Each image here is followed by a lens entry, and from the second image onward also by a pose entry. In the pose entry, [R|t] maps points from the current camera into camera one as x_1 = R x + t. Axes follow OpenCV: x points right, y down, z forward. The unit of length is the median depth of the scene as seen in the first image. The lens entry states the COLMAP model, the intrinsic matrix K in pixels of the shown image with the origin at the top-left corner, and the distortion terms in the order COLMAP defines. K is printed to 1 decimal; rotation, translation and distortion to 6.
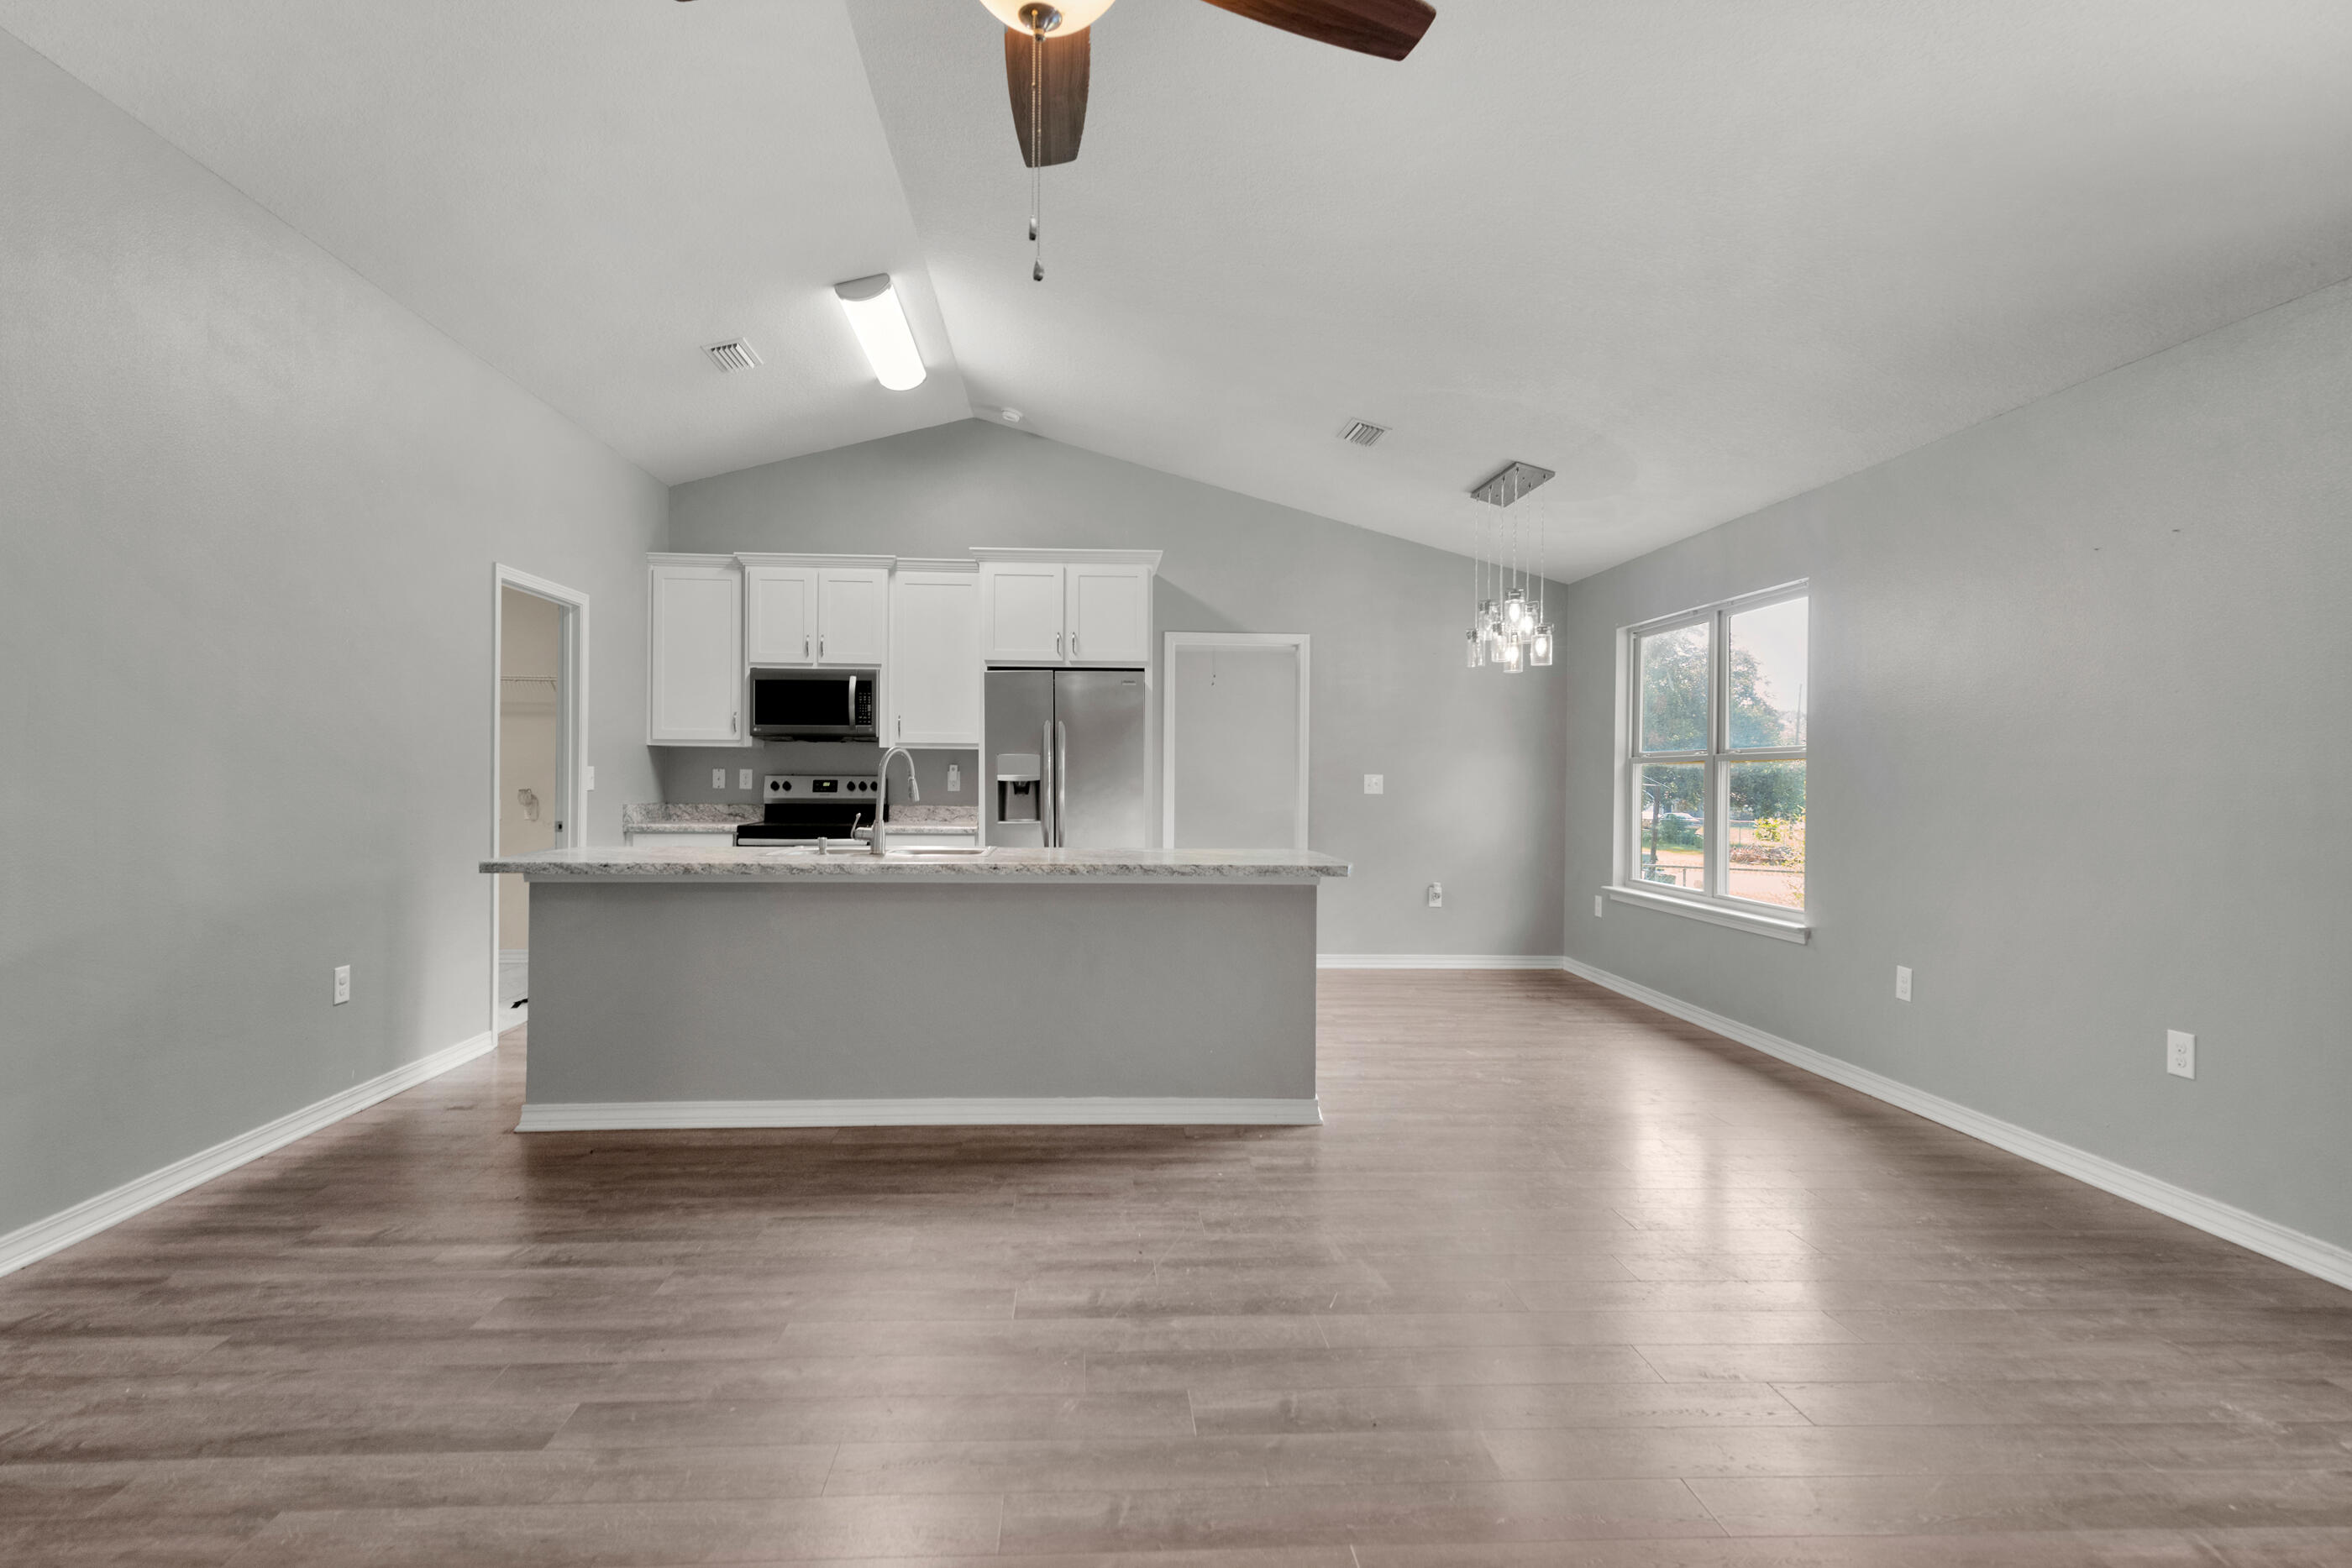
lens RADIAL K [[1158.1, 0, 1139.6], [0, 1158.1, 779.5], [0, 0, 1]] dist [0.017695, -0.000743]
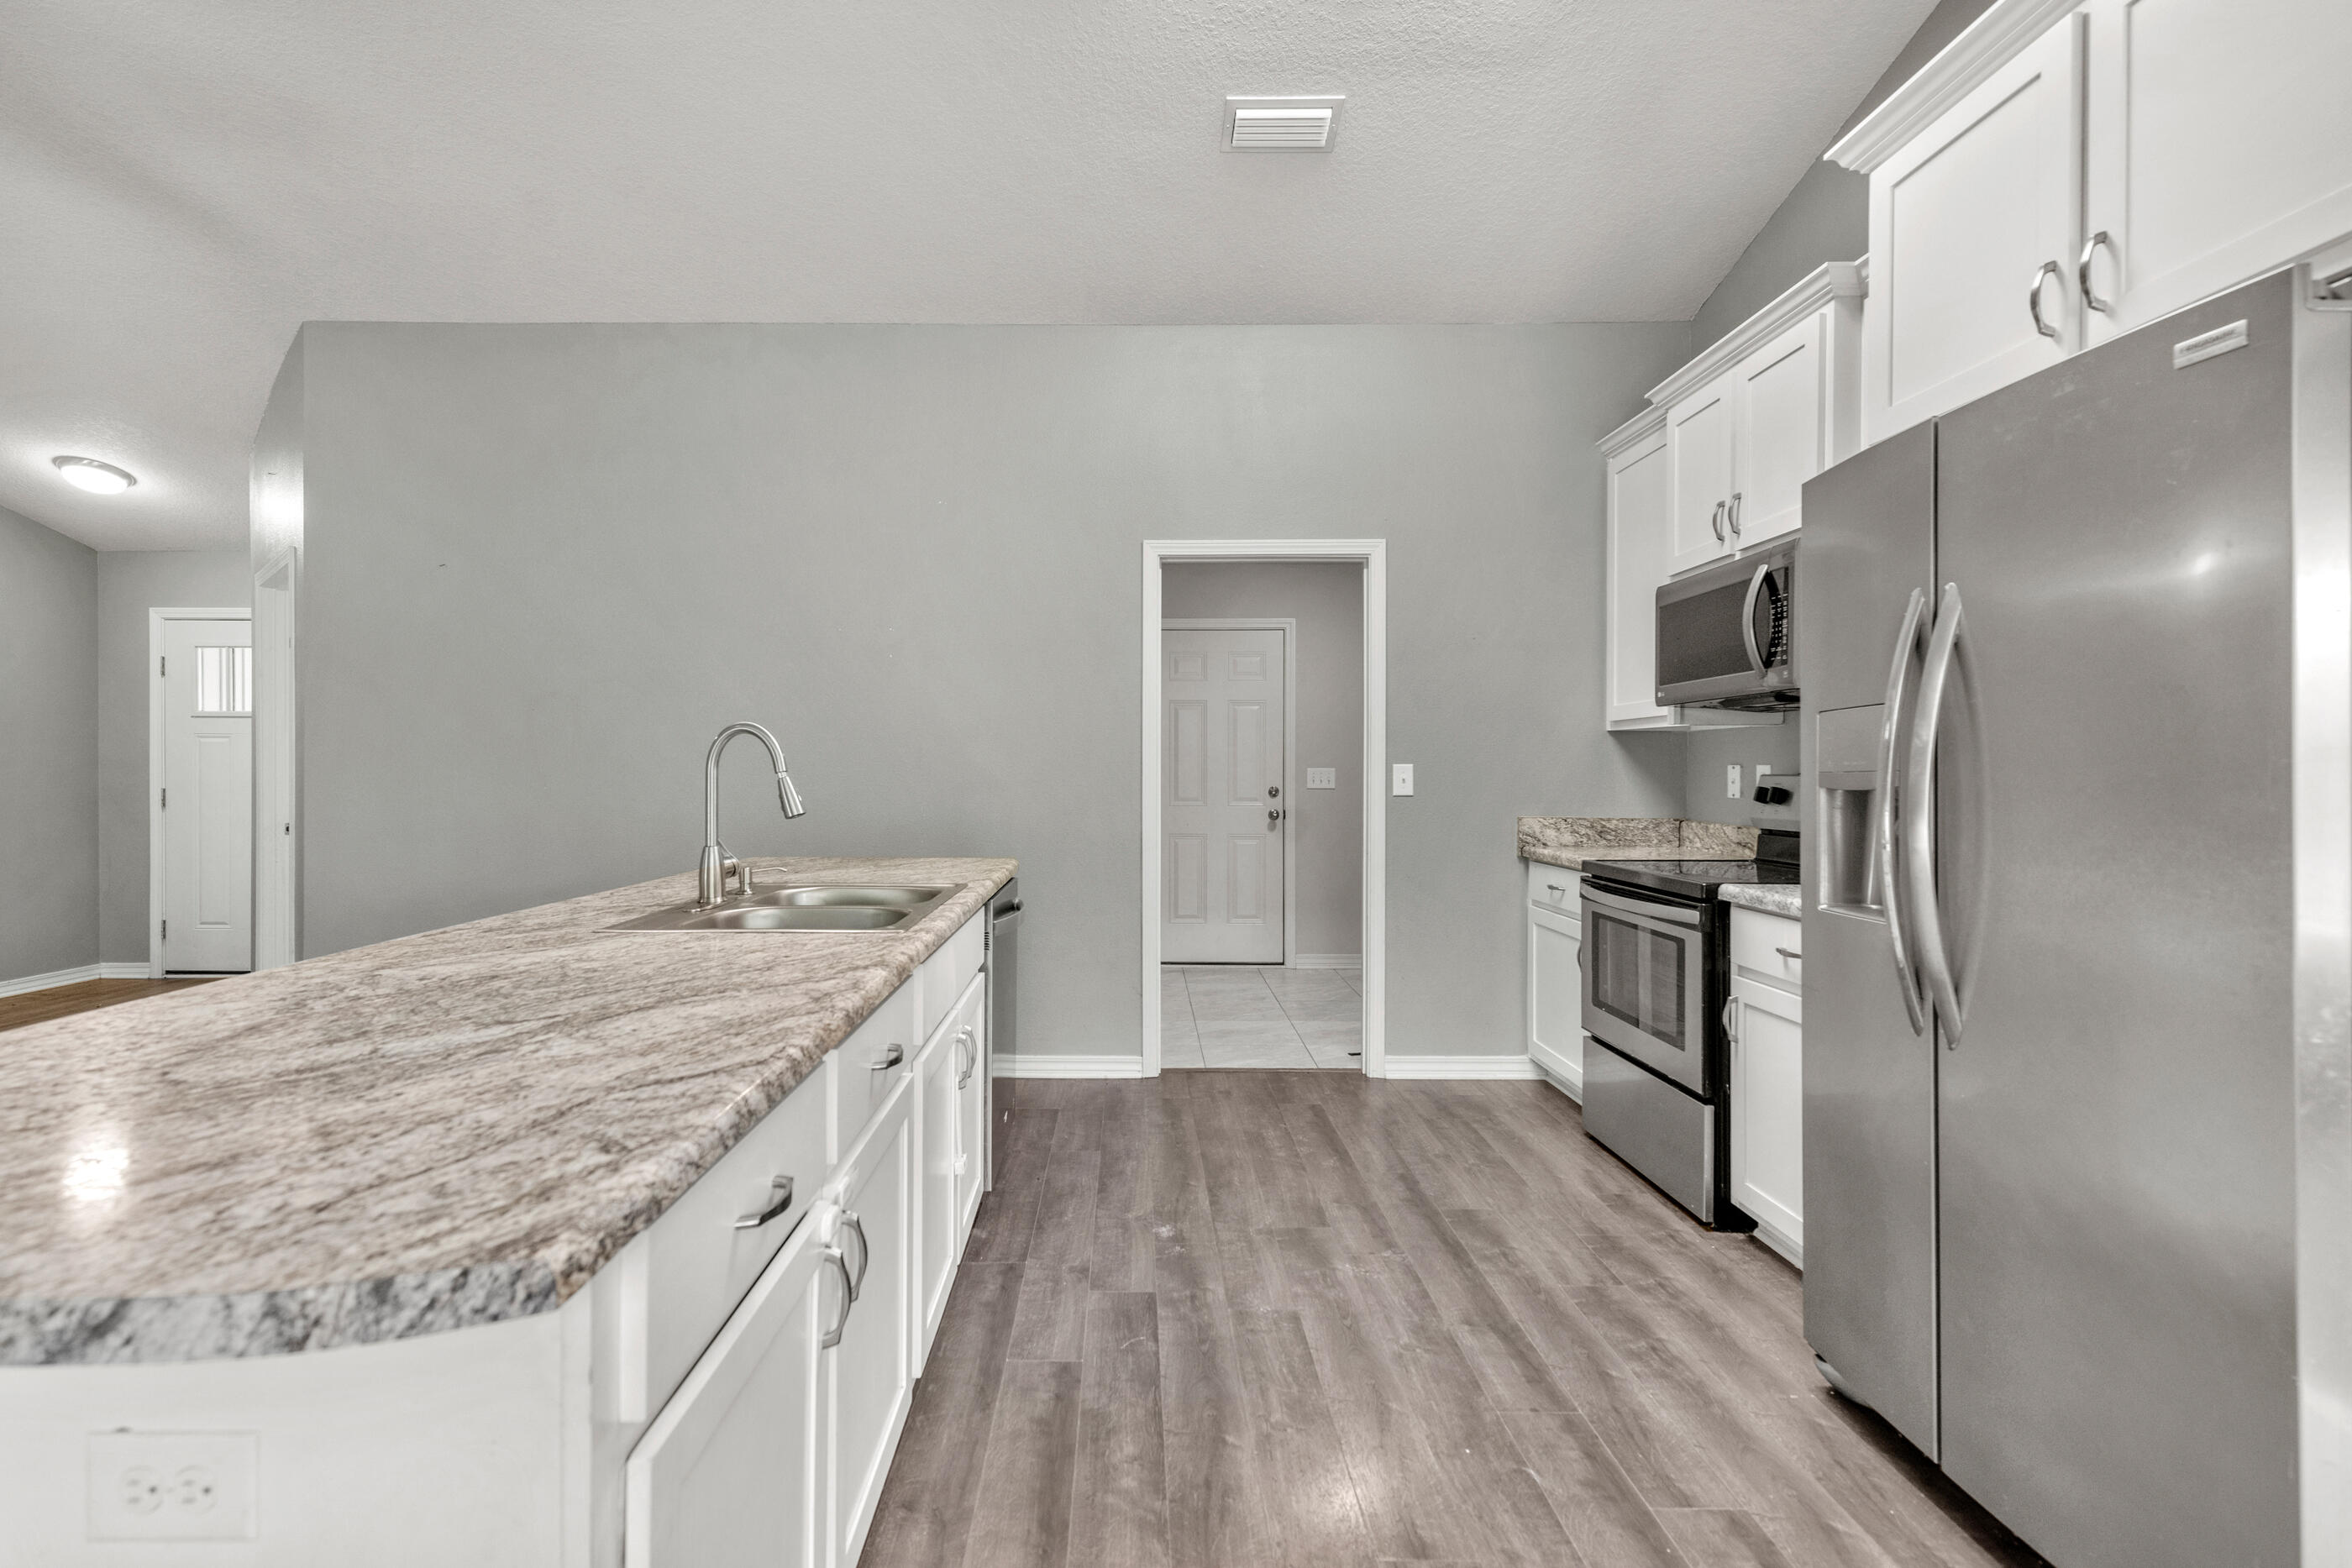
lens RADIAL K [[1158.1, 0, 1139.6], [0, 1158.1, 779.5], [0, 0, 1]] dist [0.017695, -0.000743]
pose [[-0.042189, -0.003278, -0.999104, 0.253357], [-0.005079, 0.999982, -0.003067, 0.001288], [0.999097, 0.004945, -0.042204, 0.796215]]
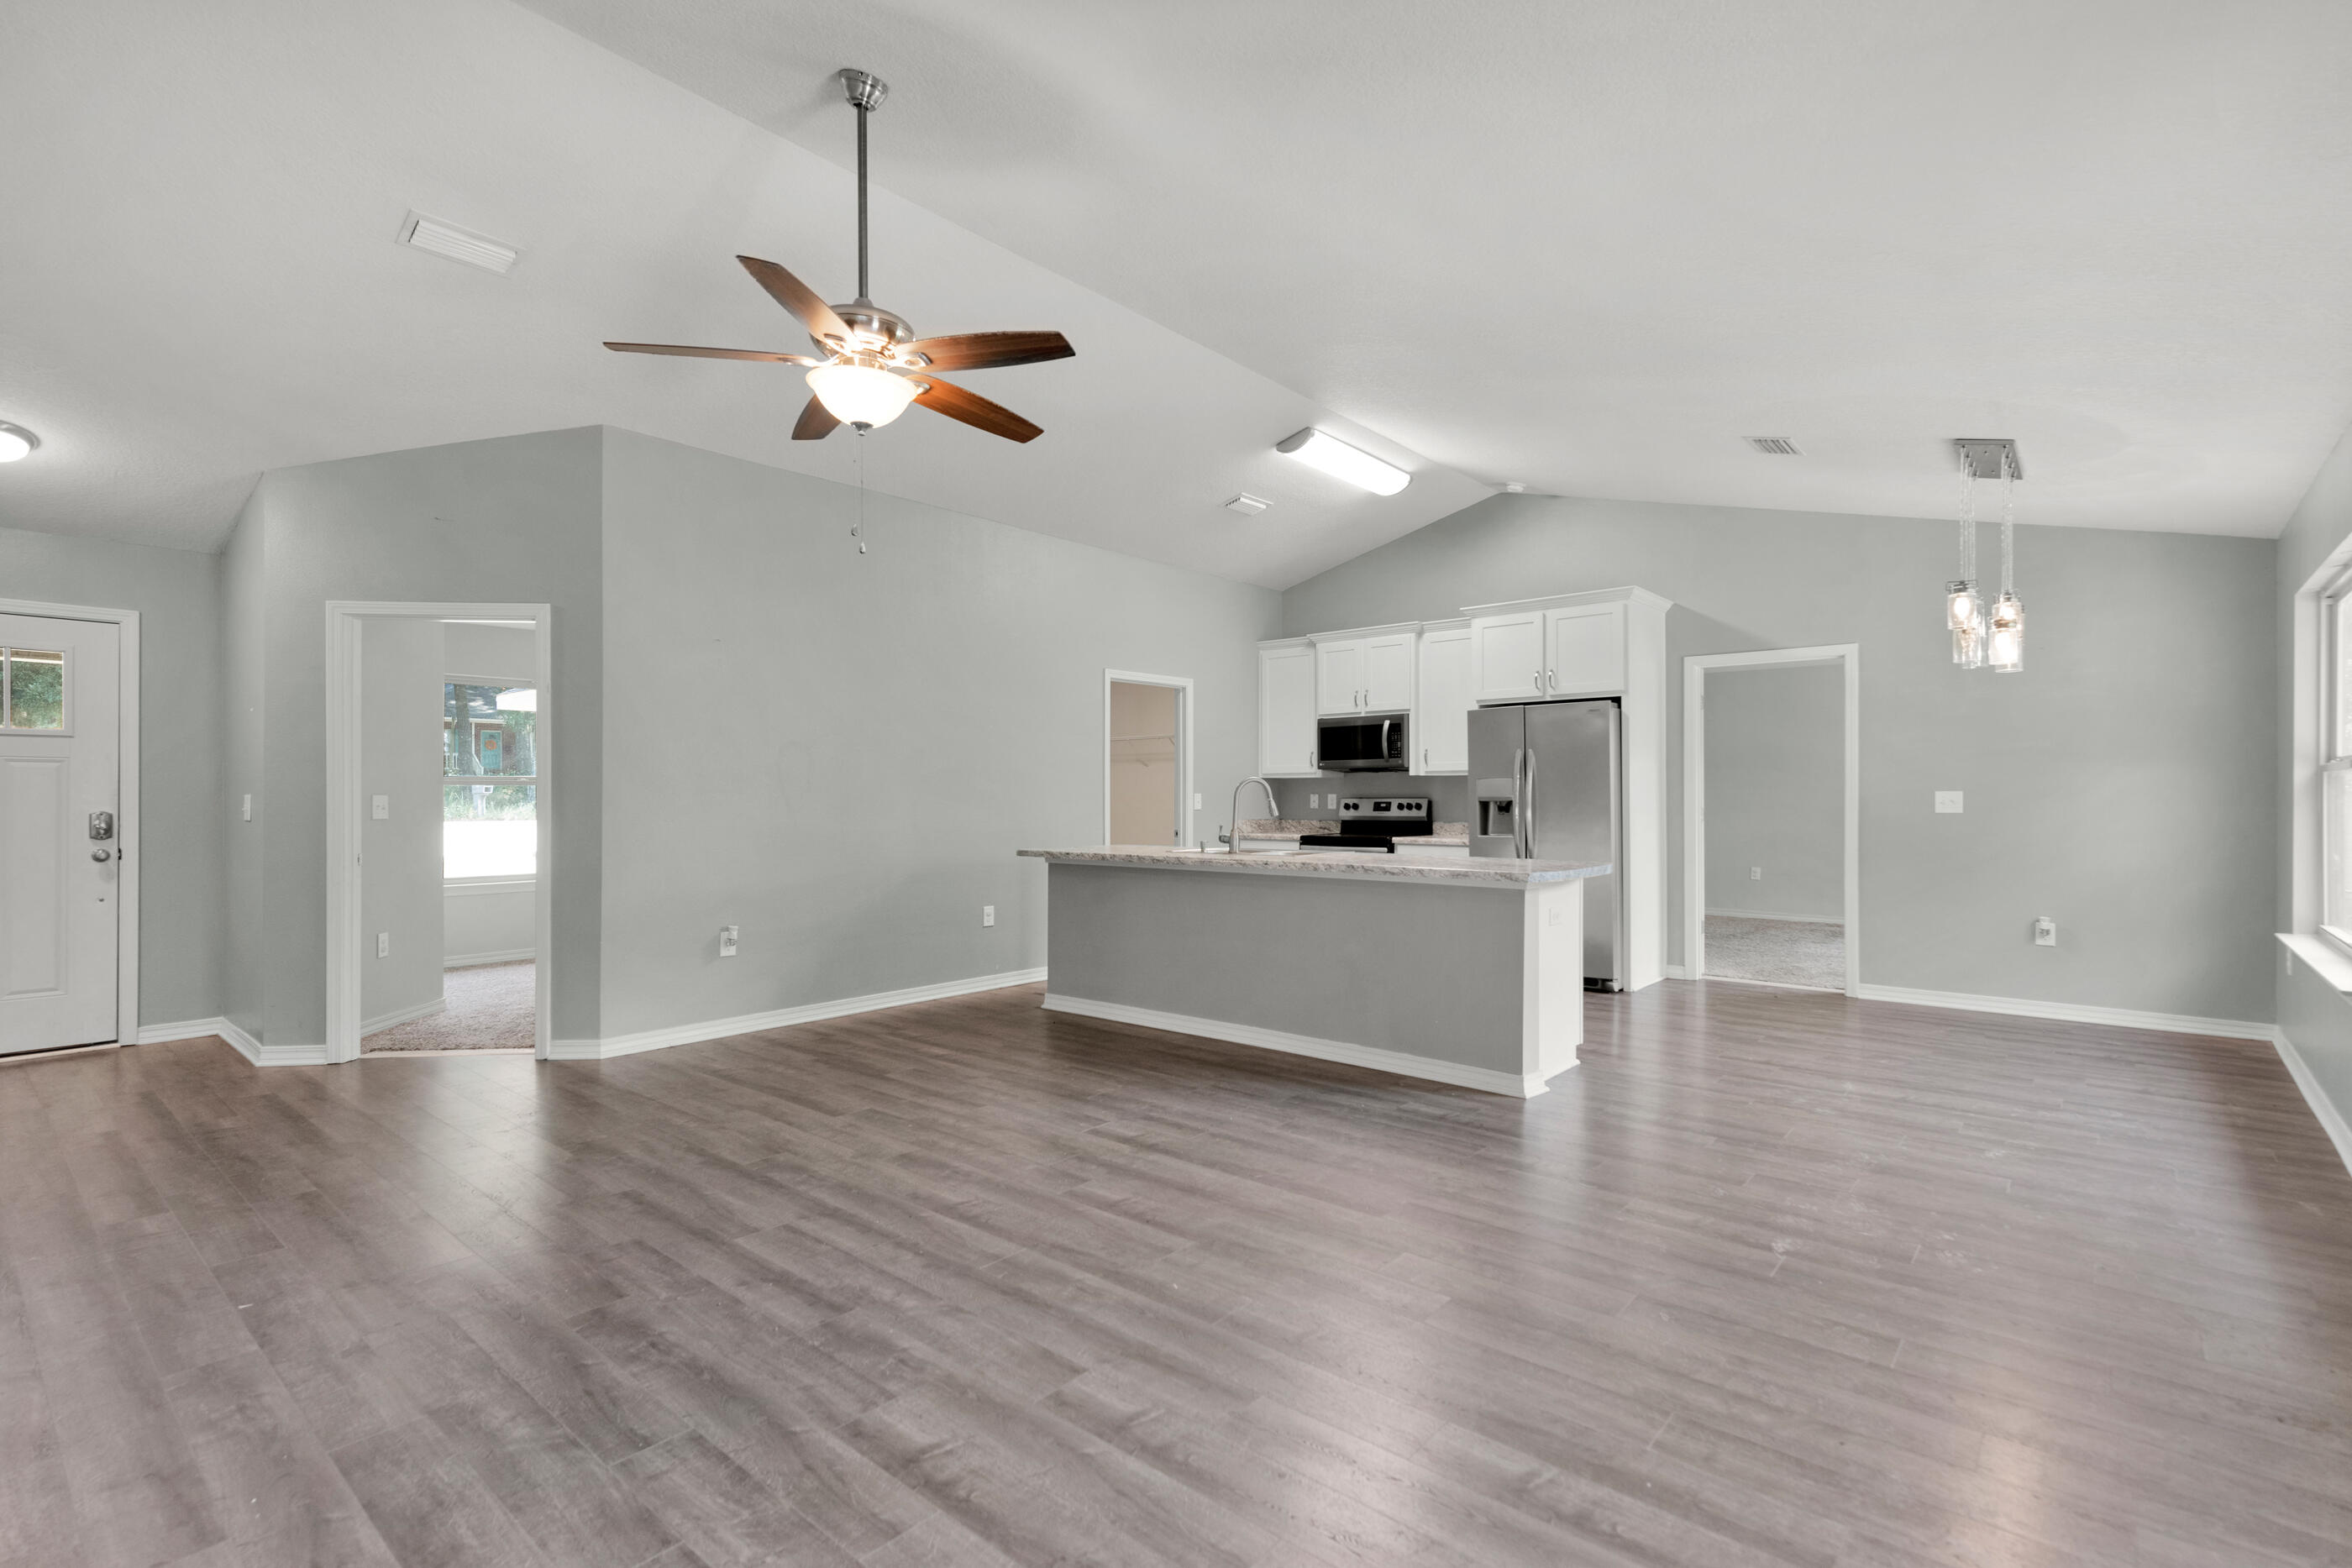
lens RADIAL K [[1017.4, 0, 1172.6], [0, 1017.4, 798.3], [0, 0, 1]] dist [0.019944, -0.000165]
pose [[0.743204, -0.009306, -0.669000, 0.340839], [0.006590, 0.999957, -0.006589, 0.002787], [0.669032, 0.000489, 0.743233, 0.008979]]
